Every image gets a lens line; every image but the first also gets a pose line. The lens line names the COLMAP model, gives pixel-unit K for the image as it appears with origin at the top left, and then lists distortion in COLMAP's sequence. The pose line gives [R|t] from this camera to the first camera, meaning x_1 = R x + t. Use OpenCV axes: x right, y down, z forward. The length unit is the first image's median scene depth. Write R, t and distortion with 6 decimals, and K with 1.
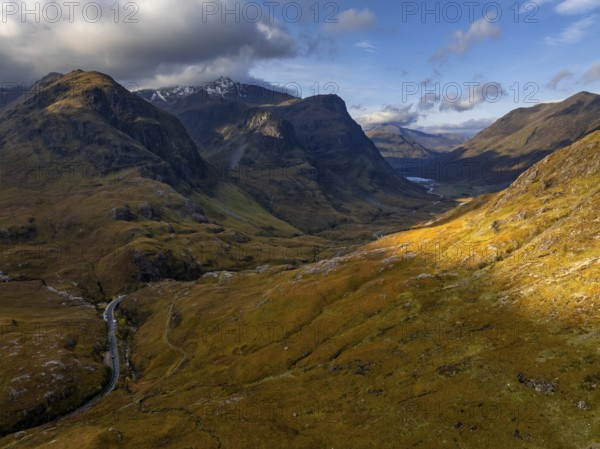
lens RADIAL K [[423.1, 0, 299.1], [0, 423.1, 221.8], [0, 0, 1]] dist [-0.034848, -0.001577]
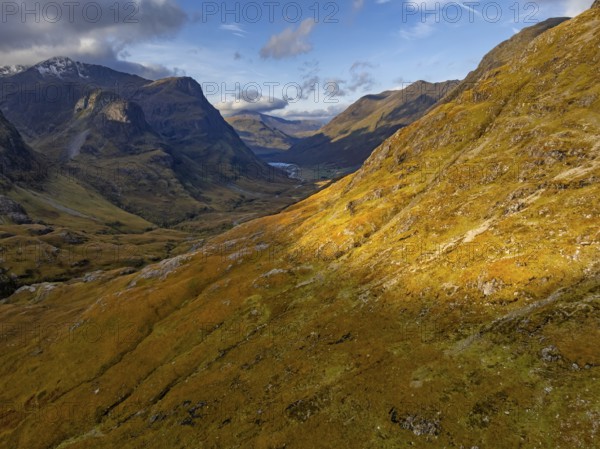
lens RADIAL K [[423.1, 0, 298.1], [0, 423.1, 222.9], [0, 0, 1]] dist [-0.034848, -0.001577]
pose [[0.951166, -0.070399, 0.300546, 0.050174], [0.060836, 0.997302, 0.041072, 0.000120], [-0.302627, -0.020782, 0.952883, 0.101630]]
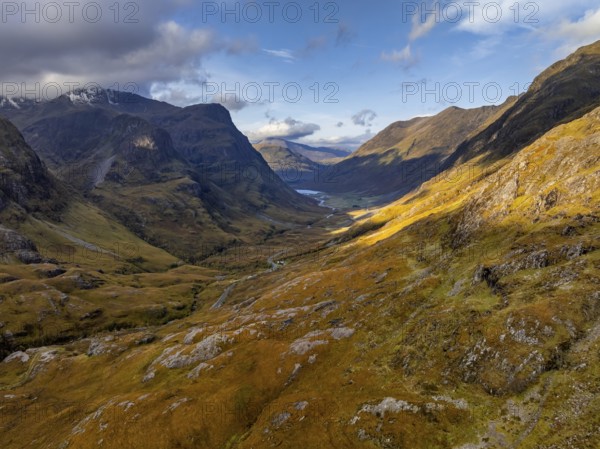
lens RADIAL K [[423.1, 0, 298.9], [0, 423.1, 223.3], [0, 0, 1]] dist [-0.034848, -0.001577]
pose [[0.966263, -0.043913, 0.253788, 0.044000], [0.051203, 0.998442, -0.022188, -0.036658], [-0.252418, 0.034434, 0.967005, 0.294801]]
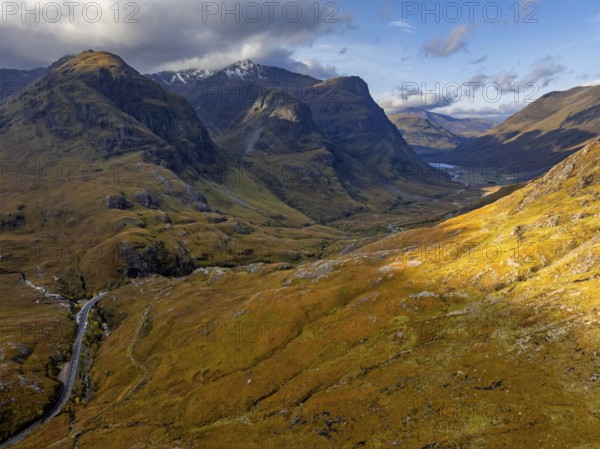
lens RADIAL K [[423.1, 0, 299.4], [0, 423.1, 222.3], [0, 0, 1]] dist [-0.034848, -0.001577]
pose [[0.998414, 0.018066, -0.053325, 0.049914], [-0.016020, 0.999128, 0.038547, -0.019208], [0.053975, -0.037632, 0.997833, 0.097961]]
